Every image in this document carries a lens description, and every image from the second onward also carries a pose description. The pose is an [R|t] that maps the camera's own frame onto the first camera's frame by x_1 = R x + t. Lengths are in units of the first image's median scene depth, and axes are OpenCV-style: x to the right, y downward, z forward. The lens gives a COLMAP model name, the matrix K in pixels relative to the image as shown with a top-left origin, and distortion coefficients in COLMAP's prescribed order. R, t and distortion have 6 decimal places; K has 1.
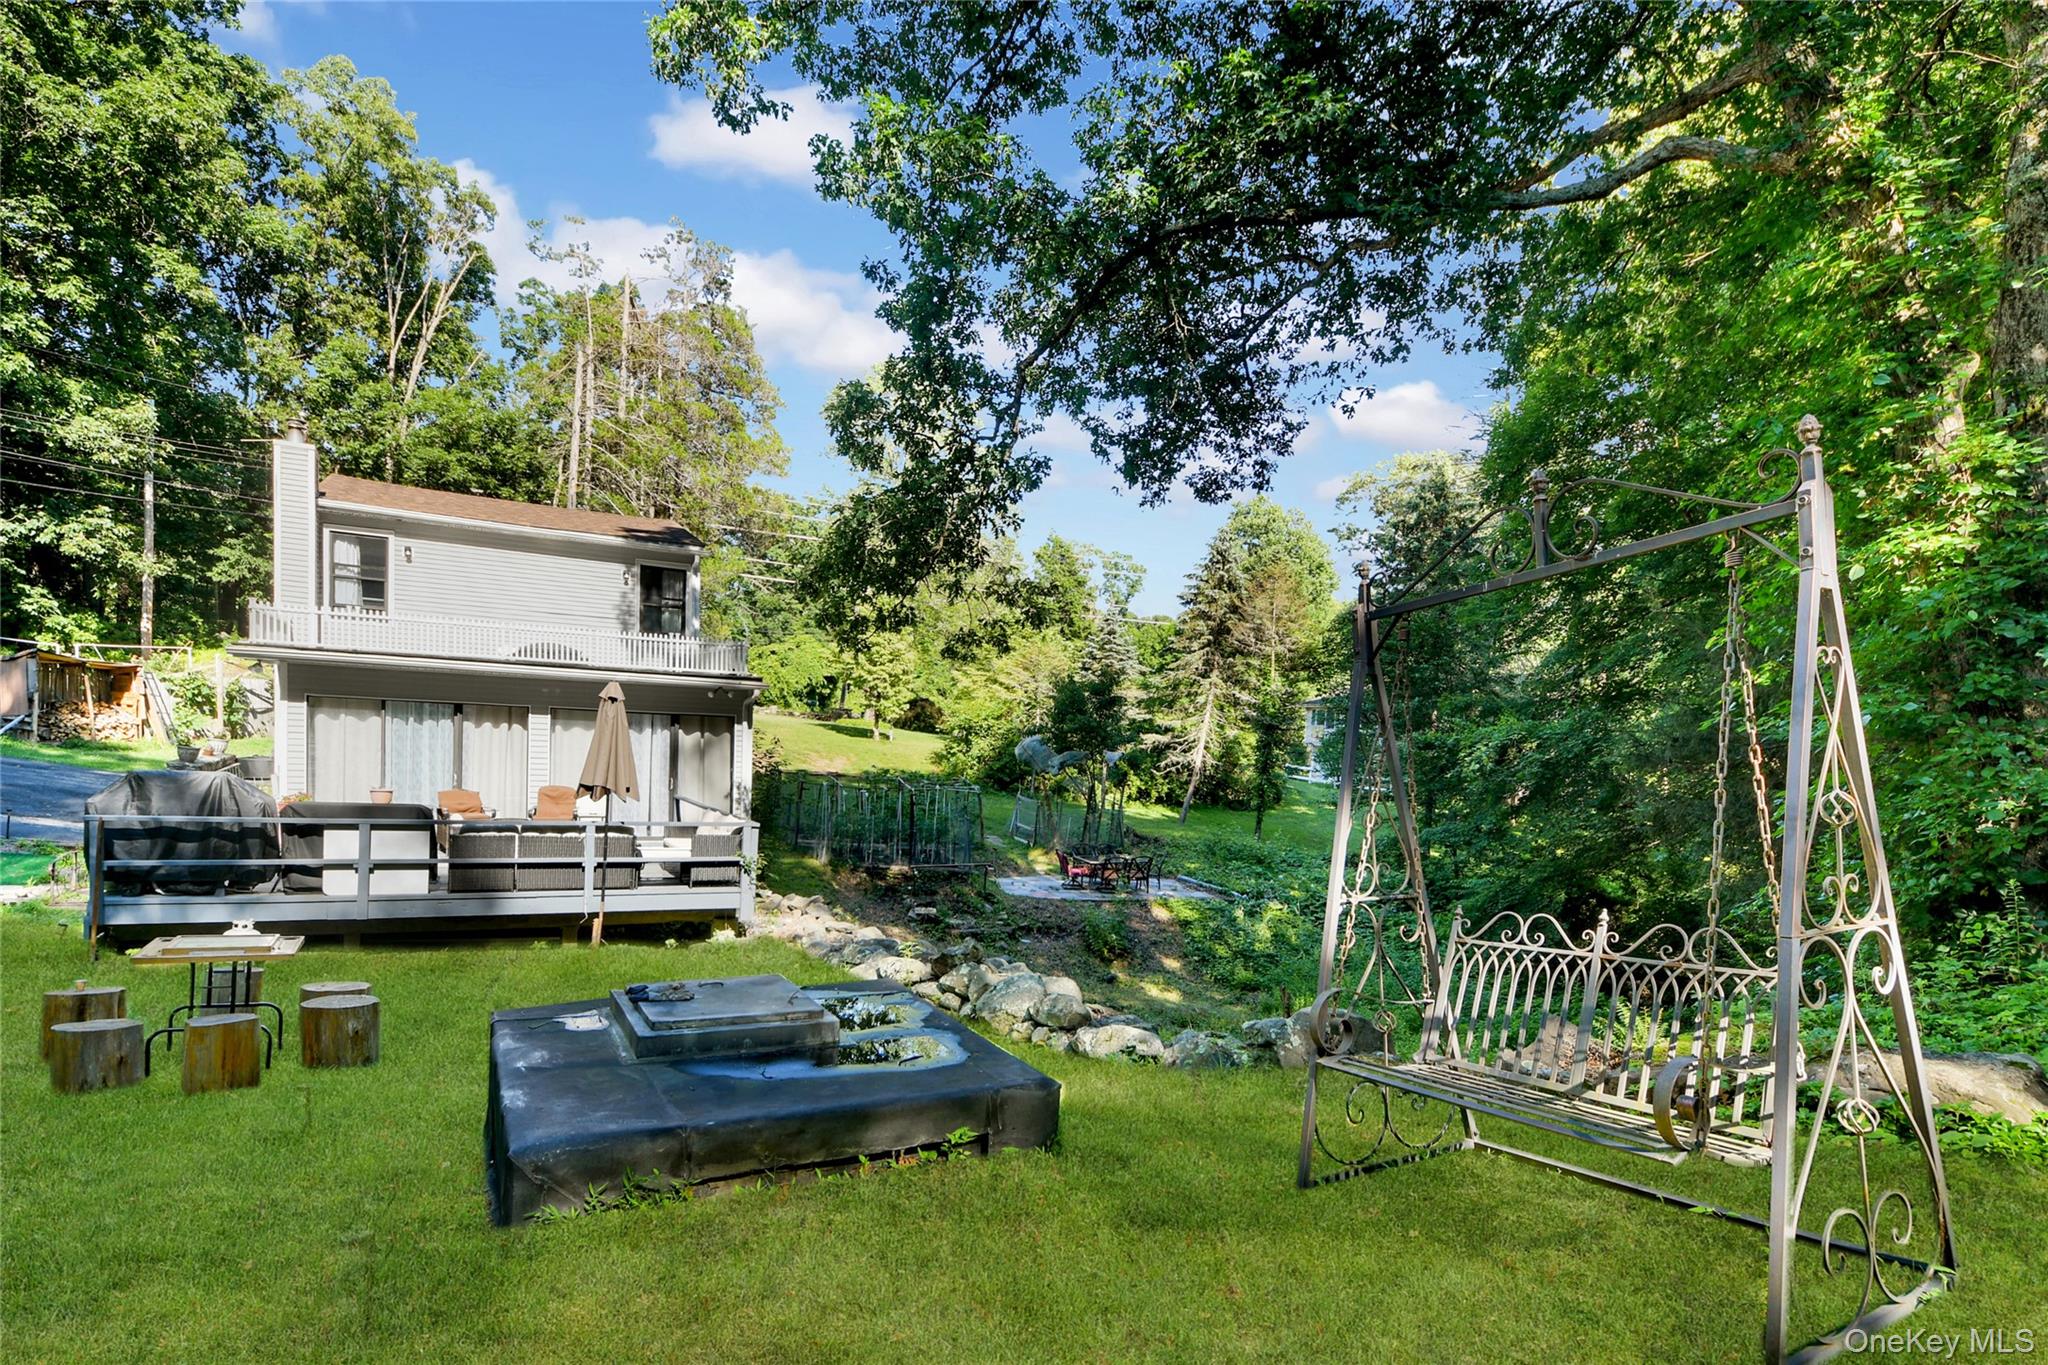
lens RADIAL K [[930.1, 0, 900.9], [0, 930.1, 661.0], [0, 0, 1]] dist [0.000250, -0.000236]
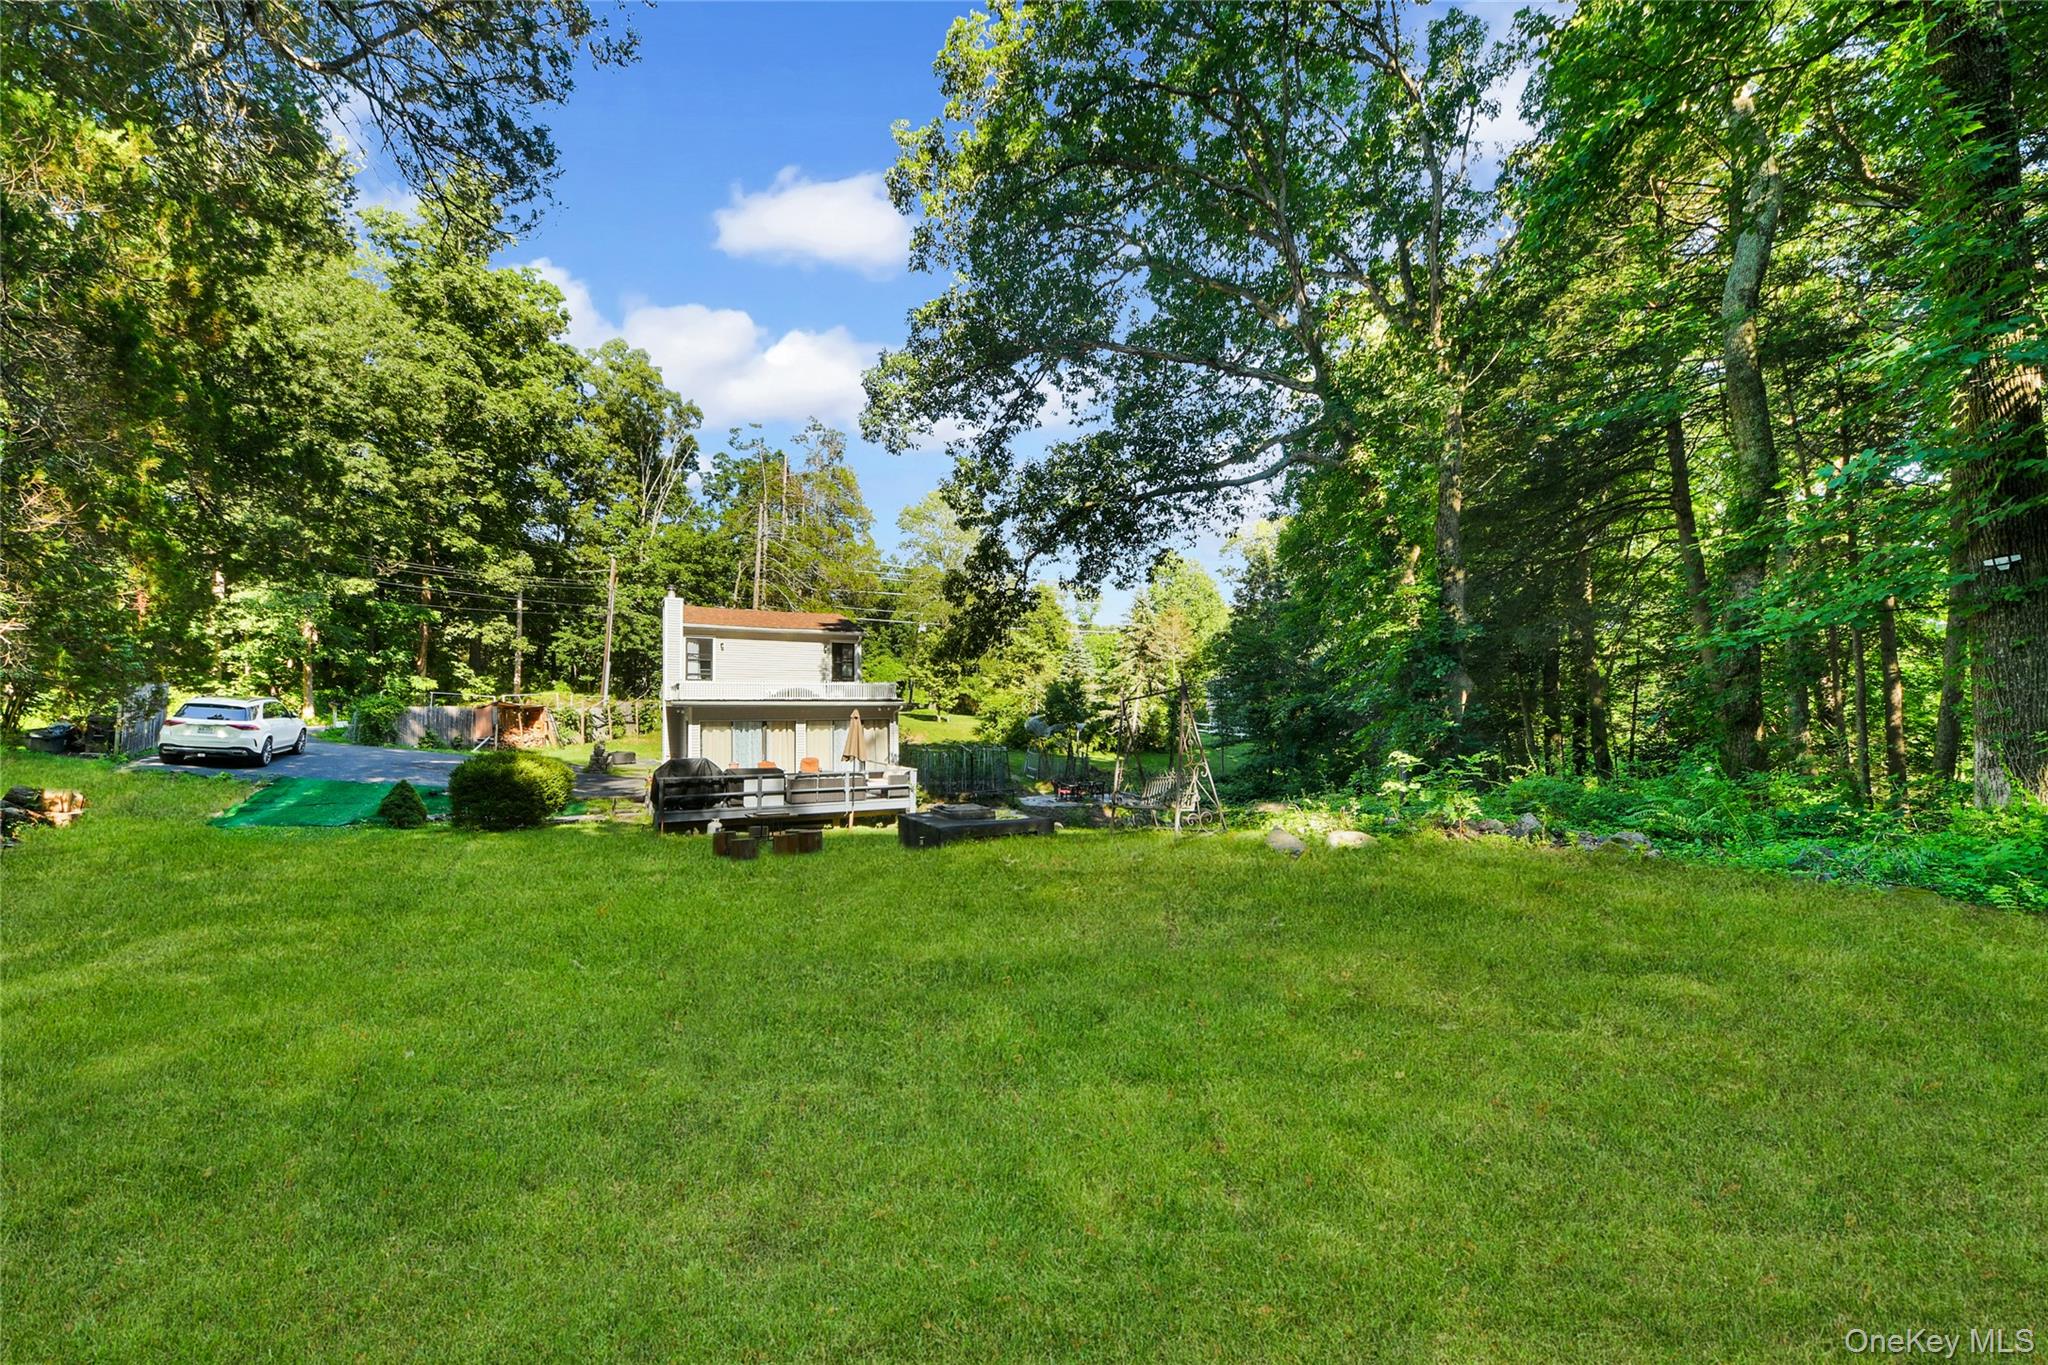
lens RADIAL K [[756.3, 0, 1024.0], [0, 756.3, 682.5], [0, 0, 1]] dist [0.047762, -0.027930]
pose [[0.990165, -0.042724, 0.133221, -0.077578], [0.036468, 0.998130, 0.049049, -0.064817], [-0.135068, -0.043708, 0.989872, -0.479492]]
